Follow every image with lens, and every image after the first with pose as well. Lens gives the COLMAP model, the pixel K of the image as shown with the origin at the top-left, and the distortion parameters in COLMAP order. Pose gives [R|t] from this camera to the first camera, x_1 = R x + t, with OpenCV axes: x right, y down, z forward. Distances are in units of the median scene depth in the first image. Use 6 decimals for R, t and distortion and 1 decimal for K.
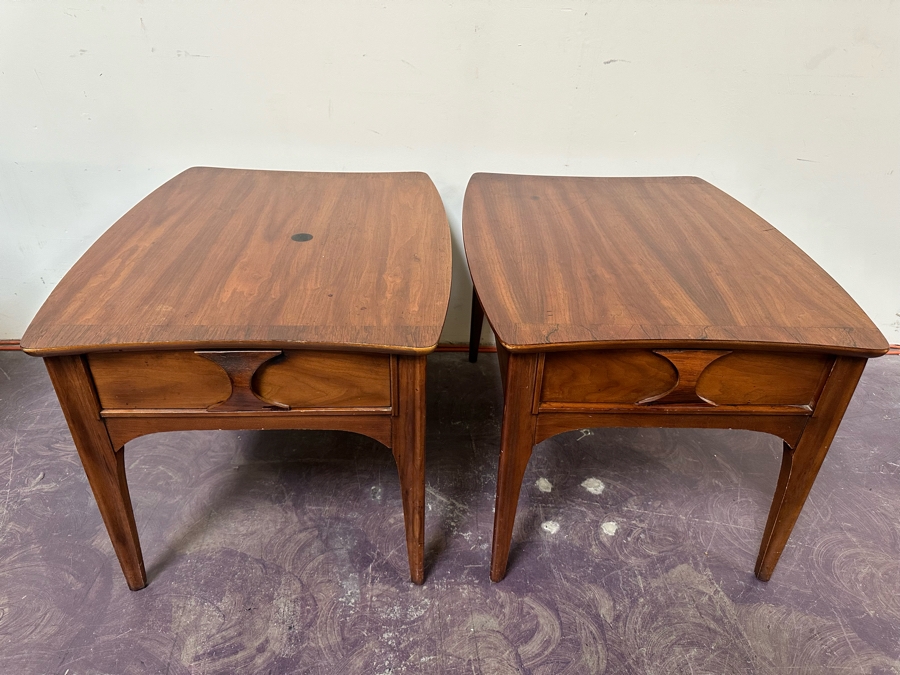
lens RADIAL K [[658.1, 0, 447.9], [0, 658.1, 335.1], [0, 0, 1]] dist [0.018772, -0.043257]
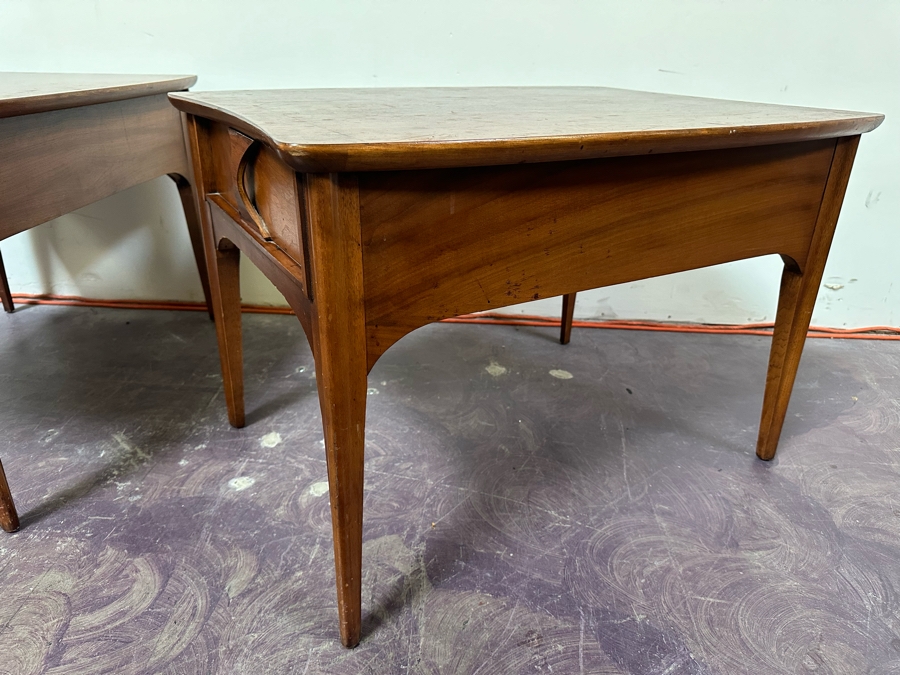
lens RADIAL K [[658.1, 0, 457.1], [0, 658.1, 339.7], [0, 0, 1]] dist [0.018772, -0.043257]
pose [[0.995196, 0.032820, -0.092234, 0.503693], [-0.043884, 0.991729, -0.120611, 0.231453], [0.087513, 0.124080, 0.988406, 0.298572]]
